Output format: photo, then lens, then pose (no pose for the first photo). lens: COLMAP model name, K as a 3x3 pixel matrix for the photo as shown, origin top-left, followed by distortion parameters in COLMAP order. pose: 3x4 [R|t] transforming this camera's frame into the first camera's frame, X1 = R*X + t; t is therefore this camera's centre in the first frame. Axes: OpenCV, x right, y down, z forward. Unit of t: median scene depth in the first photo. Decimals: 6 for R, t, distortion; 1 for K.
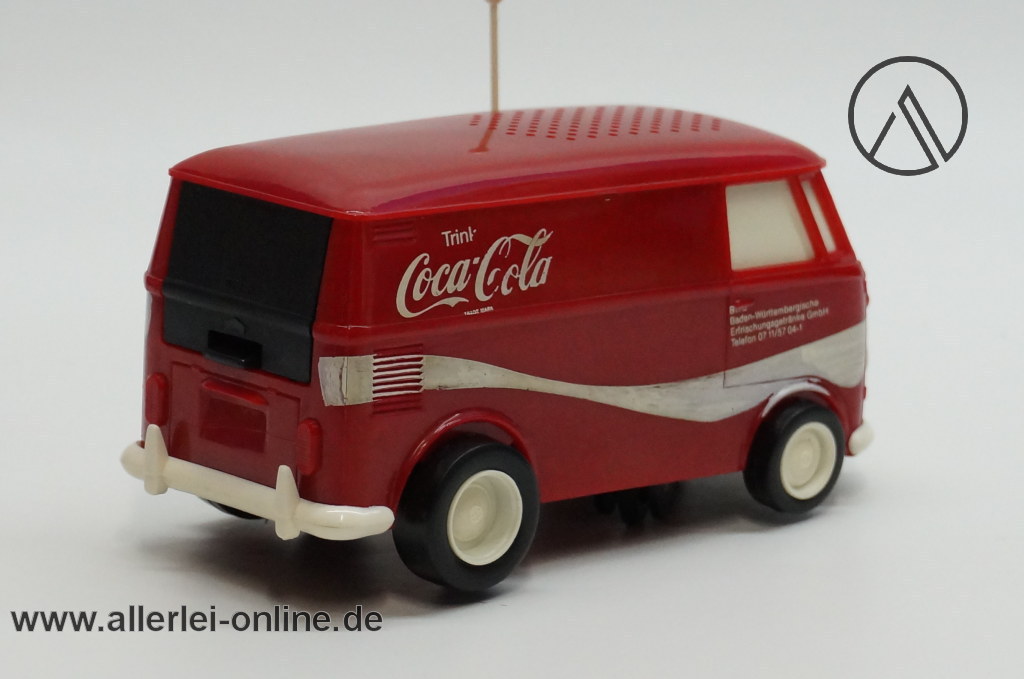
lens RADIAL K [[4860.5, 0, 512.0], [0, 4860.5, 339.5], [0, 0, 1]] dist [0.276033, -10.581657]
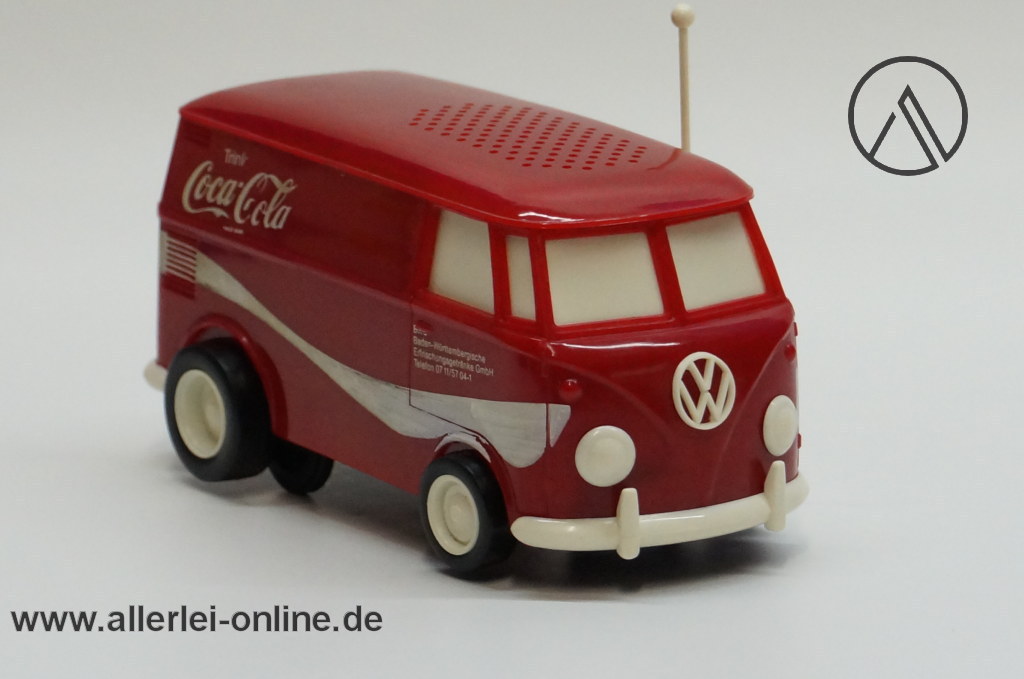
lens RADIAL K [[4860.5, 0, 512.0], [0, 4860.5, 339.5], [0, 0, 1]] dist [0.276033, -10.581657]
pose [[-0.104332, 0.195181, -0.975202, 1.045614], [-0.231681, 0.948807, 0.214684, -0.229137], [0.967181, 0.248334, -0.053771, 1.117069]]
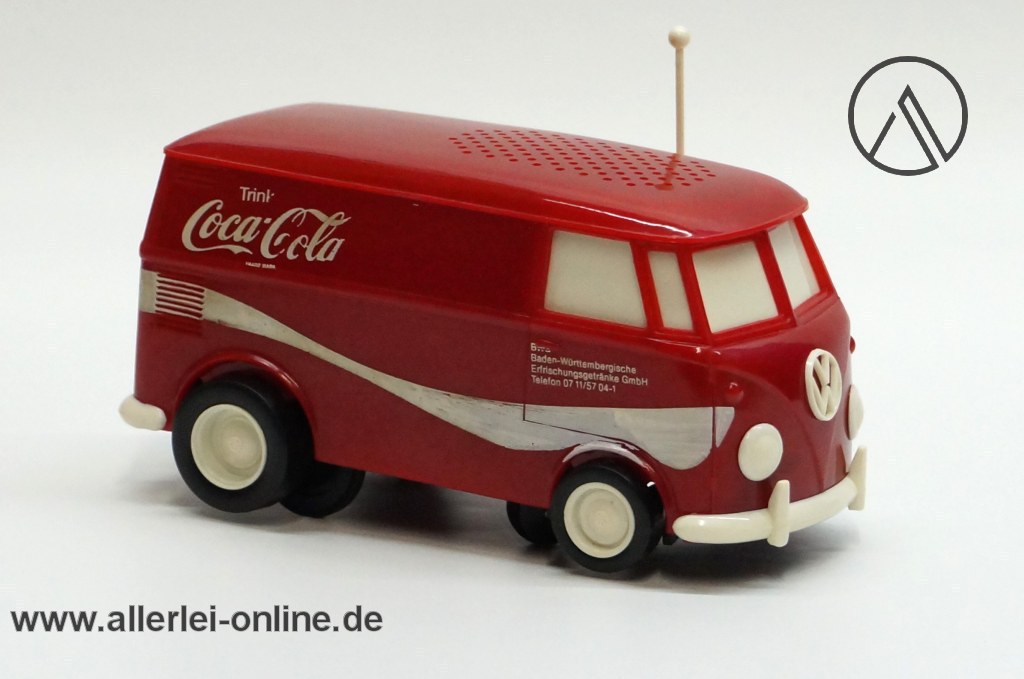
lens RADIAL K [[4860.5, 0, 512.0], [0, 4860.5, 339.5], [0, 0, 1]] dist [0.276033, -10.581657]
pose [[0.319411, 0.191330, -0.928100, 1.042895], [-0.233808, 0.965037, 0.118478, -0.134145], [0.918319, 0.179154, 0.352978, 0.657562]]
